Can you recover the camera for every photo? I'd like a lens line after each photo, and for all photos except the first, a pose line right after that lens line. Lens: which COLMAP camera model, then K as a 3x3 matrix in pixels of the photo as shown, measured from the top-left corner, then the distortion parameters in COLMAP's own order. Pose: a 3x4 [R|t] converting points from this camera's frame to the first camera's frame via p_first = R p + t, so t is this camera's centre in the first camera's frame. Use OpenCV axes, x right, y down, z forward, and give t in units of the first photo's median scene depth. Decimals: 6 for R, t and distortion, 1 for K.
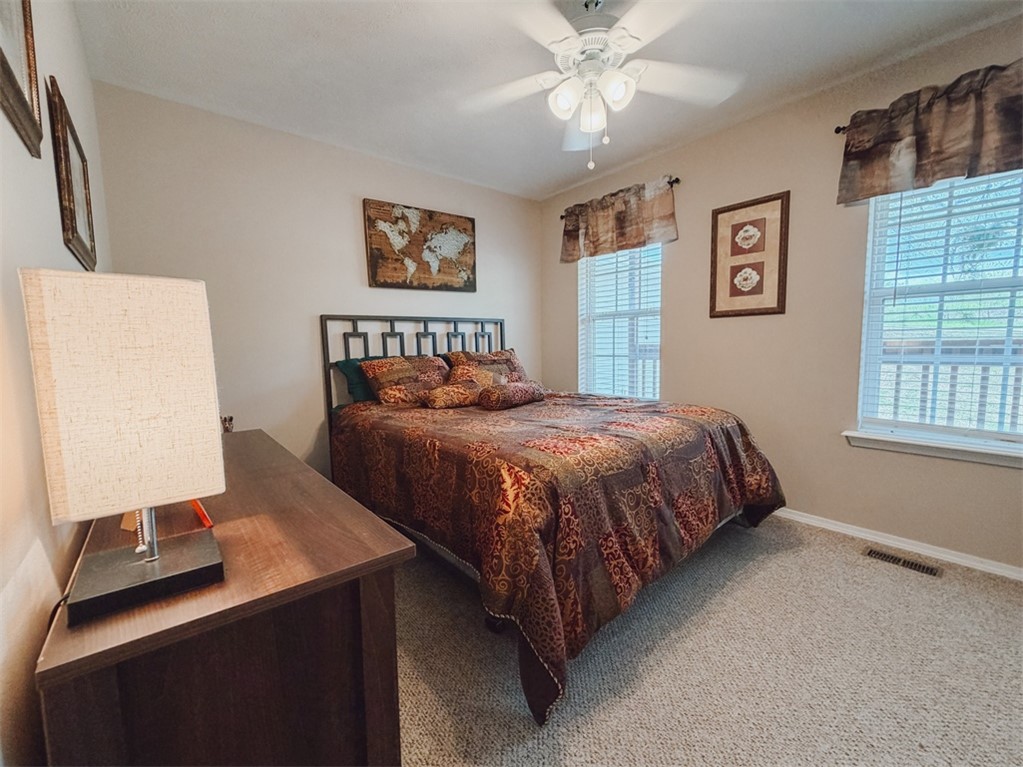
lens RADIAL K [[414.0, 0, 511.5], [0, 414.0, 383.5], [0, 0, 1]] dist [0.000406, 0.000032]
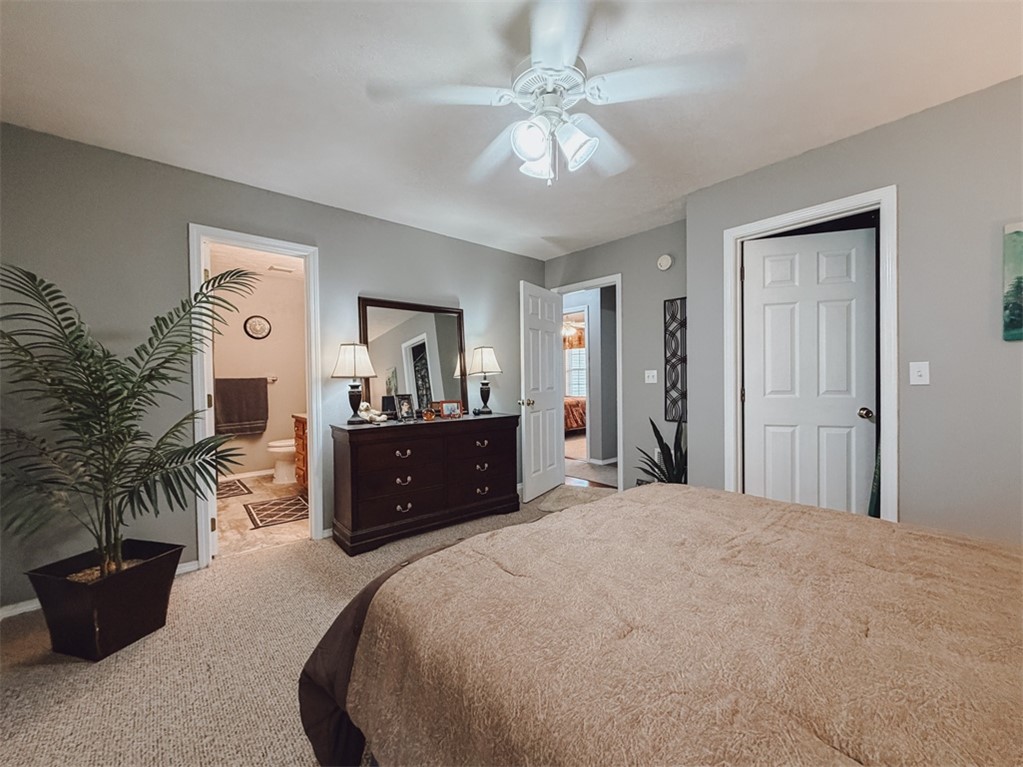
lens RADIAL K [[414.0, 0, 511.5], [0, 414.0, 383.5], [0, 0, 1]] dist [0.000406, 0.000032]
pose [[0.999802, 0.002789, 0.019698, -0.298431], [-0.001255, 0.996995, -0.077451, 0.167792], [-0.019855, 0.077410, 0.996802, -2.028622]]
